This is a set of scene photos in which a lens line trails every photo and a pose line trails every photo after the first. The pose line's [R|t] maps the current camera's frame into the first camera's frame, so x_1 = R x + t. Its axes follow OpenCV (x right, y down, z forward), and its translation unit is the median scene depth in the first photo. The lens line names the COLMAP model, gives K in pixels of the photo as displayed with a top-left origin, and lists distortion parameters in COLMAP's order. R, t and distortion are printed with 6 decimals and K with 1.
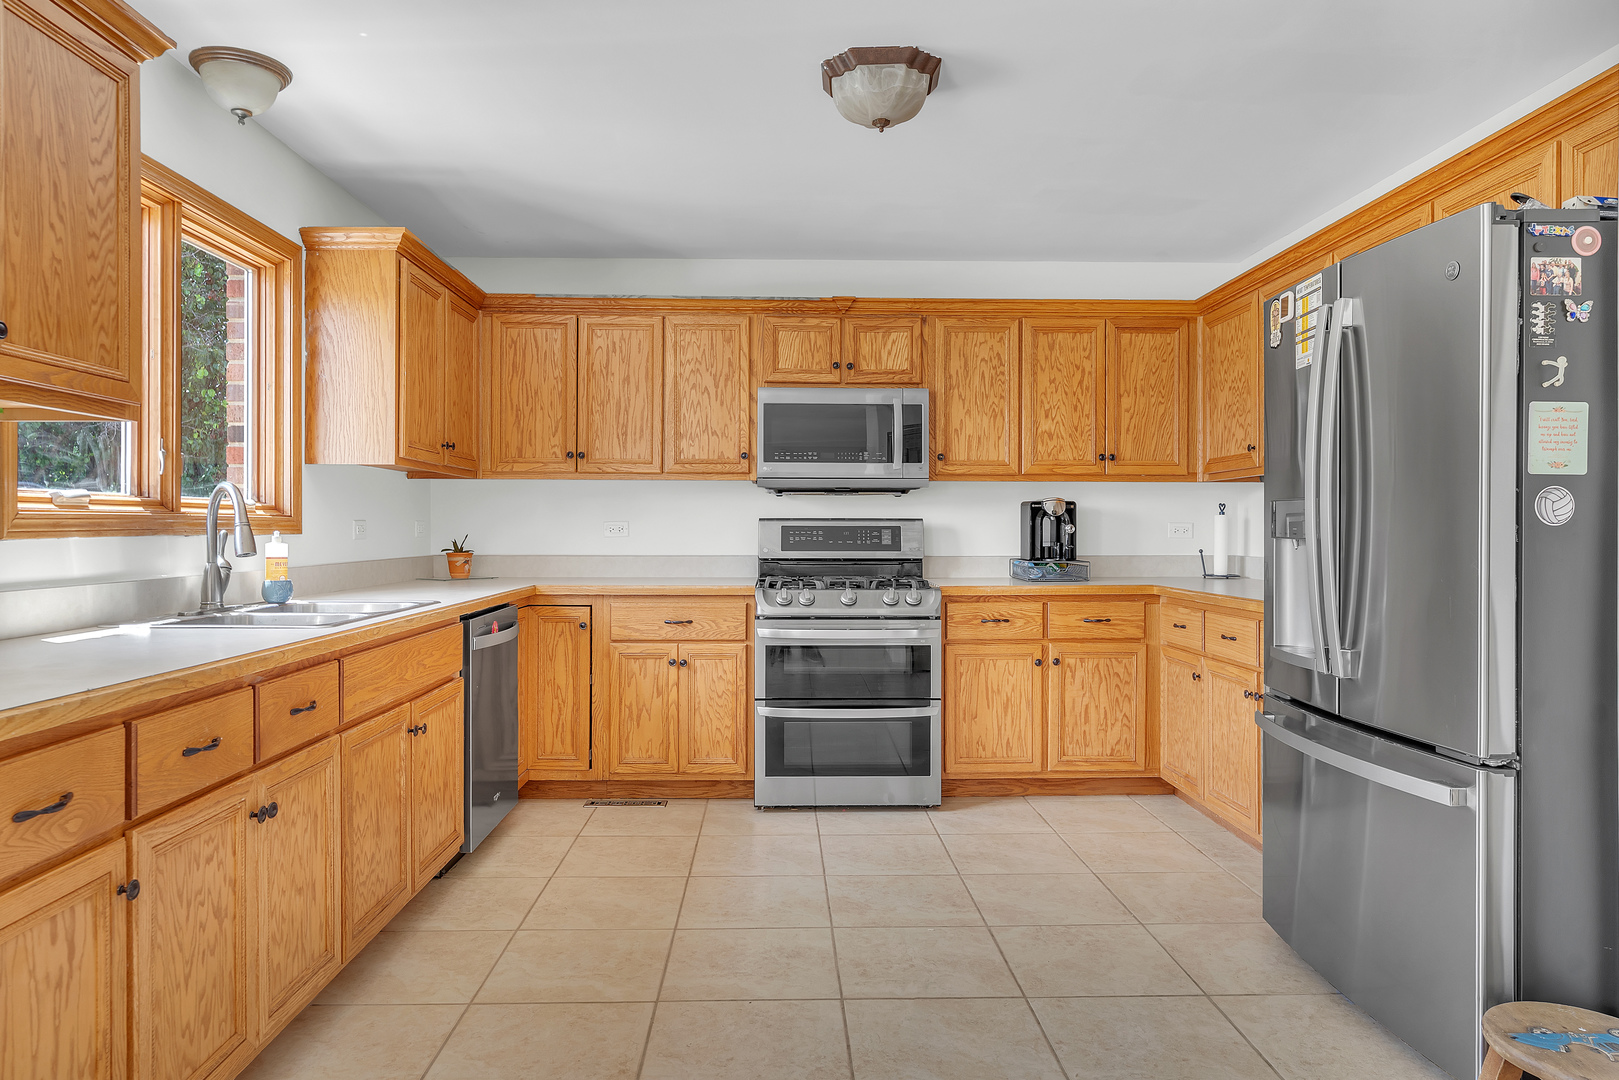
lens RADIAL K [[1023.6, 0, 806.6], [0, 1023.6, 534.3], [0, 0, 1]] dist [-0.005701, 0.007746]
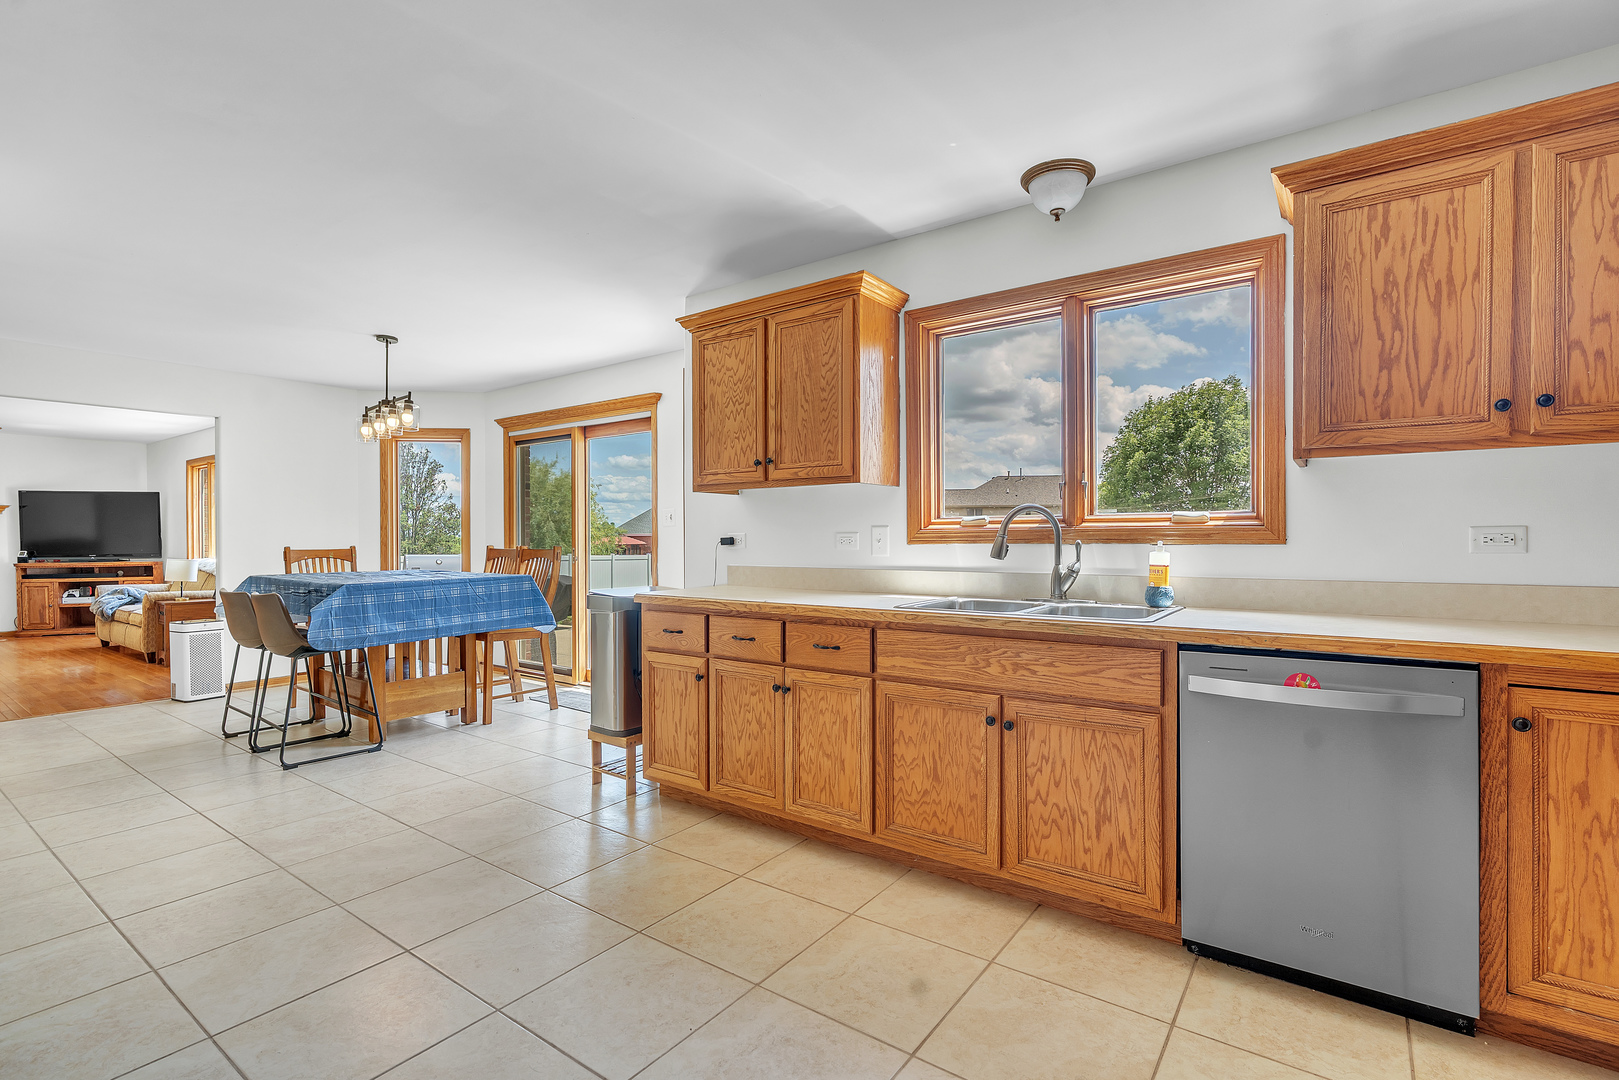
lens RADIAL K [[750.4, 0, 809.3], [0, 750.4, 551.3], [0, 0, 1]] dist [-0.013671, 0.003948]
pose [[-0.612257, 0.009050, -0.790607, 0.251517], [-0.005497, 0.999862, 0.015702, -0.002208], [0.790640, 0.013960, -0.612122, 0.888049]]
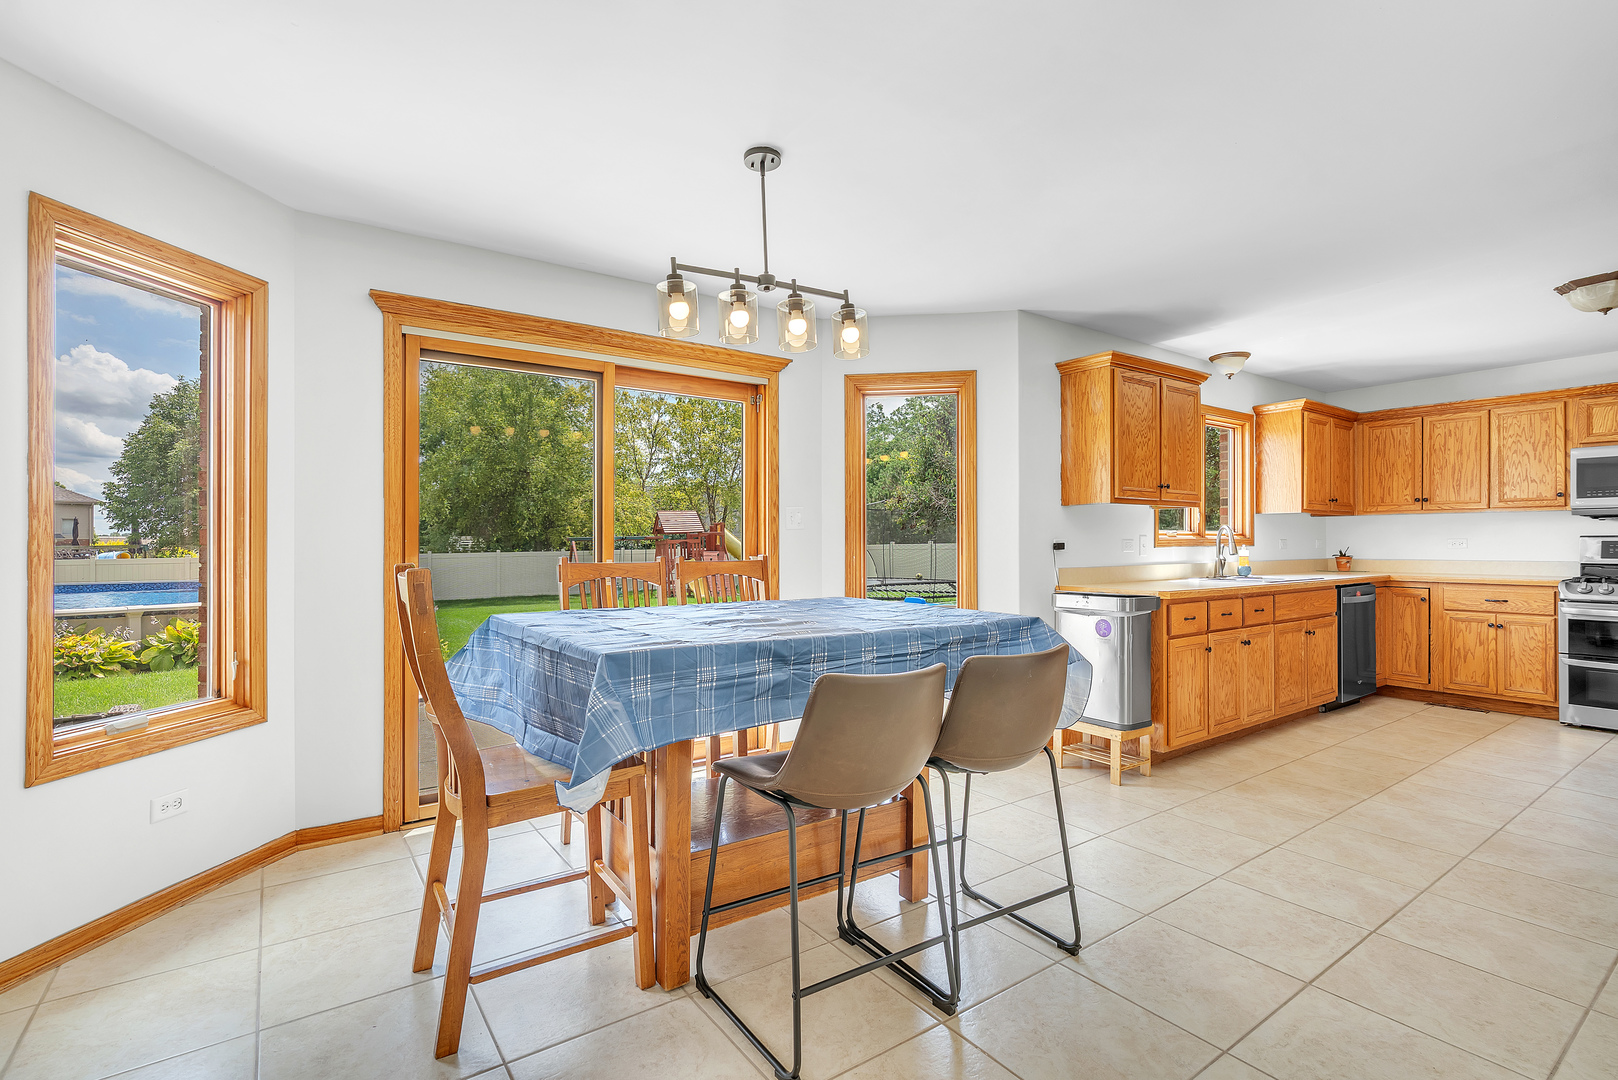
lens RADIAL K [[749.9, 0, 801.4], [0, 749.9, 540.7], [0, 0, 1]] dist [-0.013671, 0.003948]
pose [[0.549363, -0.005078, -0.835569, 0.253656], [-0.001850, 0.999972, -0.007294, 0.001243], [0.835582, 0.005553, 0.549338, -0.564759]]
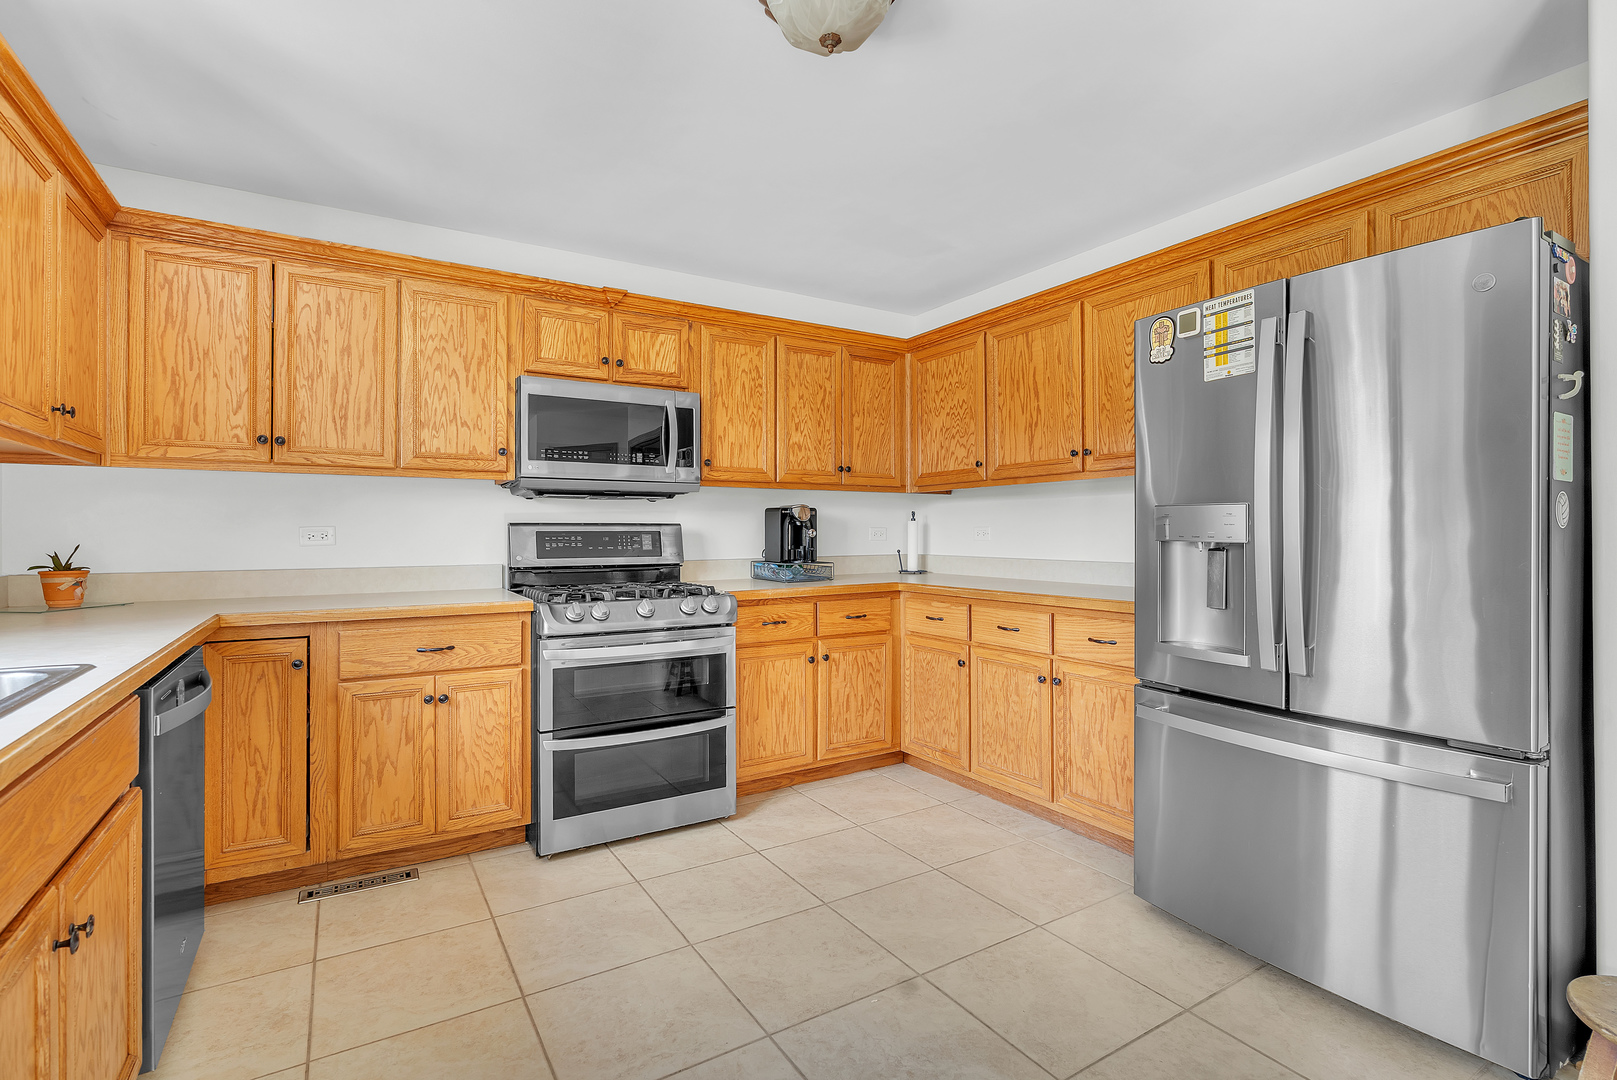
lens RADIAL K [[749.5, 0, 802.6], [0, 749.5, 531.0], [0, 0, 1]] dist [-0.013671, 0.003948]
pose [[0.868166, -0.003107, 0.496264, -0.166567], [0.007149, 0.999955, -0.006245, -0.002856], [-0.496222, 0.008970, 0.868149, 0.335286]]
